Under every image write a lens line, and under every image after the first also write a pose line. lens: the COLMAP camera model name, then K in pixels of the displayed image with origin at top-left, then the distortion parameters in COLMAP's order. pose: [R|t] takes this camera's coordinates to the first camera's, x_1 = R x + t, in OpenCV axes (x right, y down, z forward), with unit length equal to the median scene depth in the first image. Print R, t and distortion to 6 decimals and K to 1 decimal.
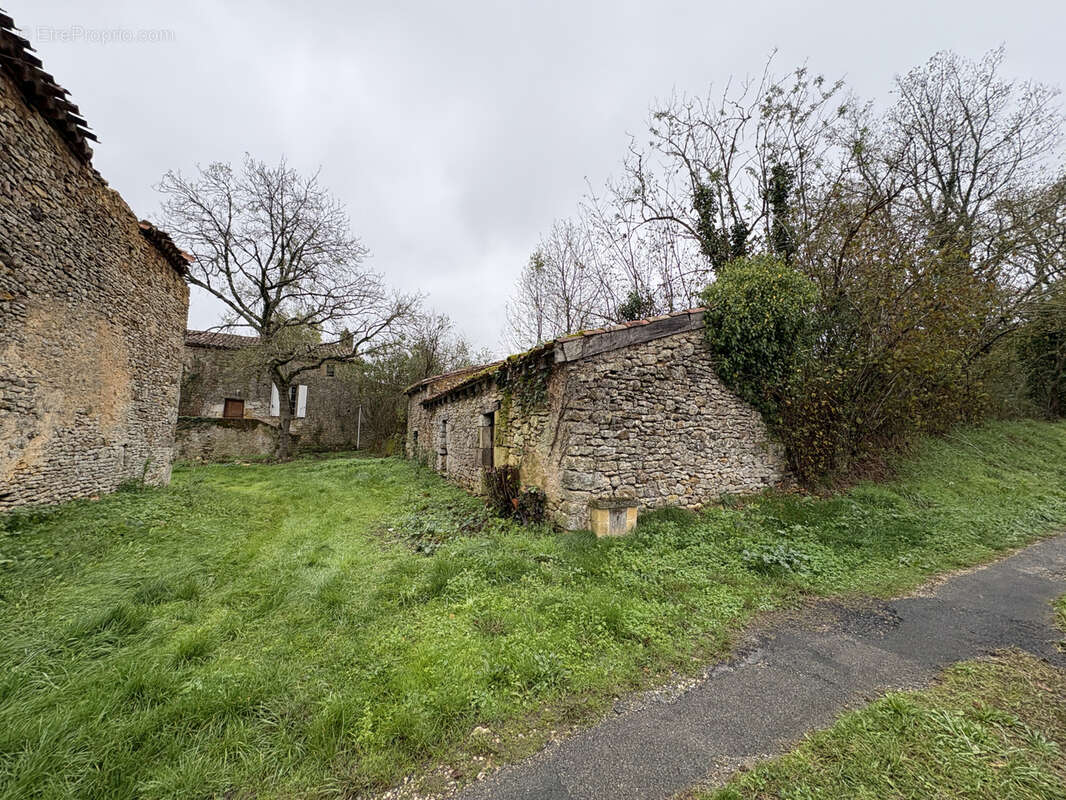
lens RADIAL K [[422.8, 0, 533.0], [0, 422.8, 400.0], [0, 0, 1]] dist [-0.000999, 0.000017]
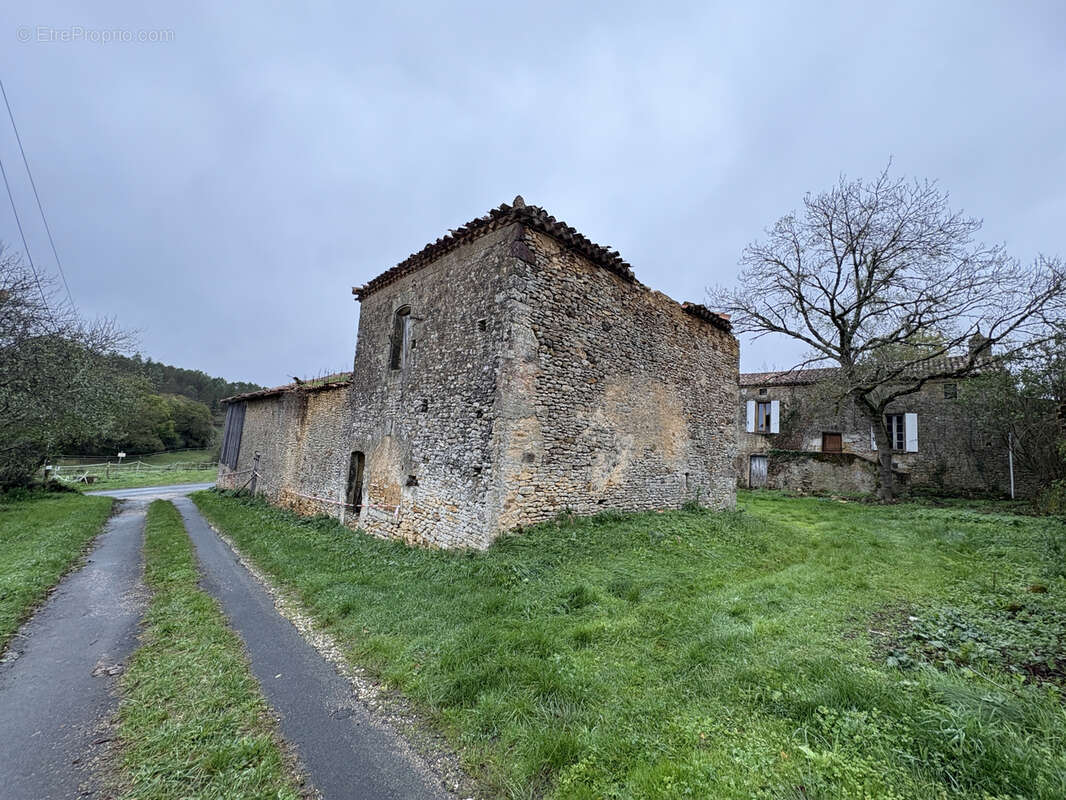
lens RADIAL K [[422.8, 0, 533.0], [0, 422.8, 400.0], [0, 0, 1]] dist [-0.000999, 0.000017]
pose [[0.271931, -0.106551, -0.956400, 0.153204], [0.032877, 0.994300, -0.101425, -0.002413], [0.961755, -0.003863, 0.273884, 0.155071]]
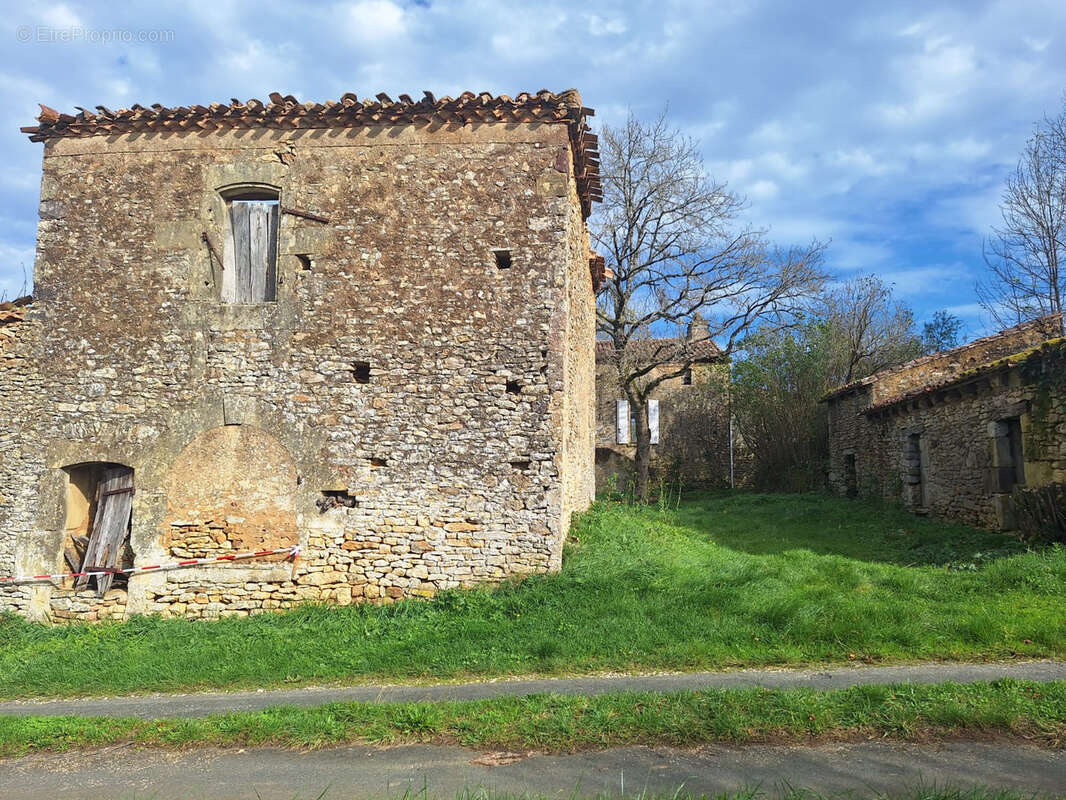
lens RADIAL K [[726.8, 0, 539.7], [0, 726.8, 398.4], [0, 0, 1]] dist [0.117084, -0.147894]
pose [[0.837949, -0.074159, -0.540687, -0.075024], [0.063528, 0.997244, -0.038324, -0.005027], [0.542039, -0.002235, 0.840351, -0.474644]]
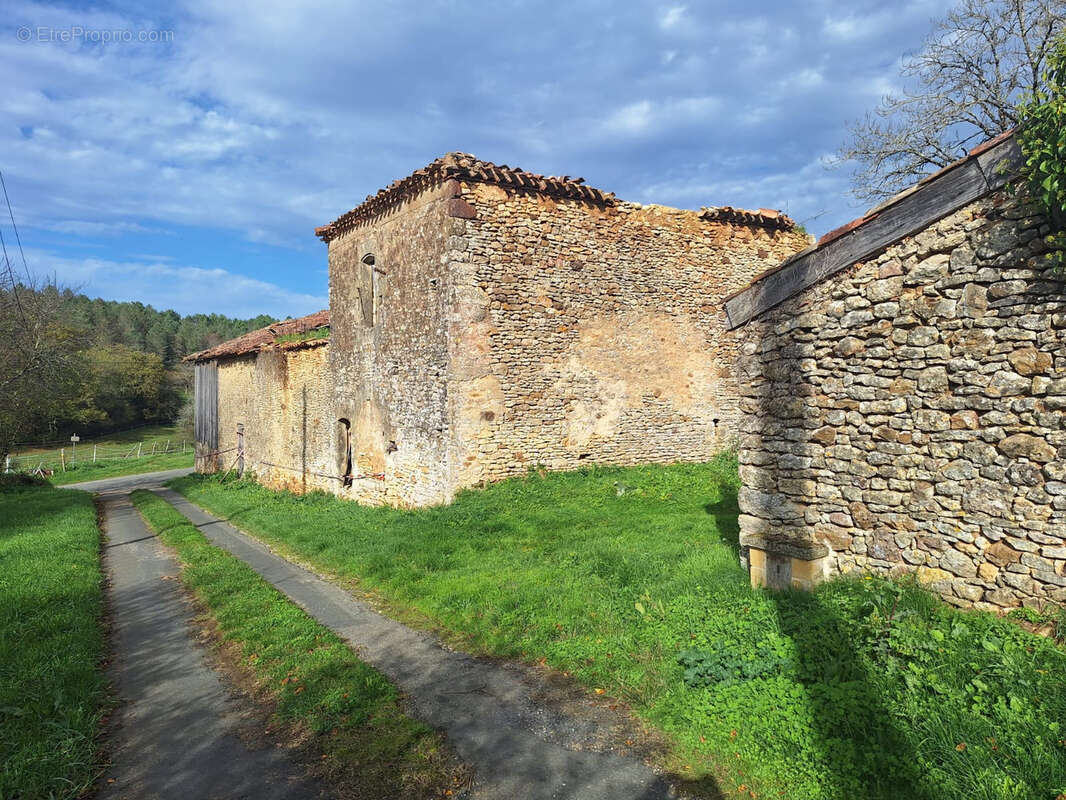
lens RADIAL K [[726.8, 0, 539.7], [0, 726.8, 398.4], [0, 0, 1]] dist [0.117084, -0.147894]
pose [[0.088920, 0.001492, -0.996038, 0.729940], [0.105334, 0.994377, 0.010893, -0.013495], [0.990453, -0.105885, 0.088263, 0.331394]]
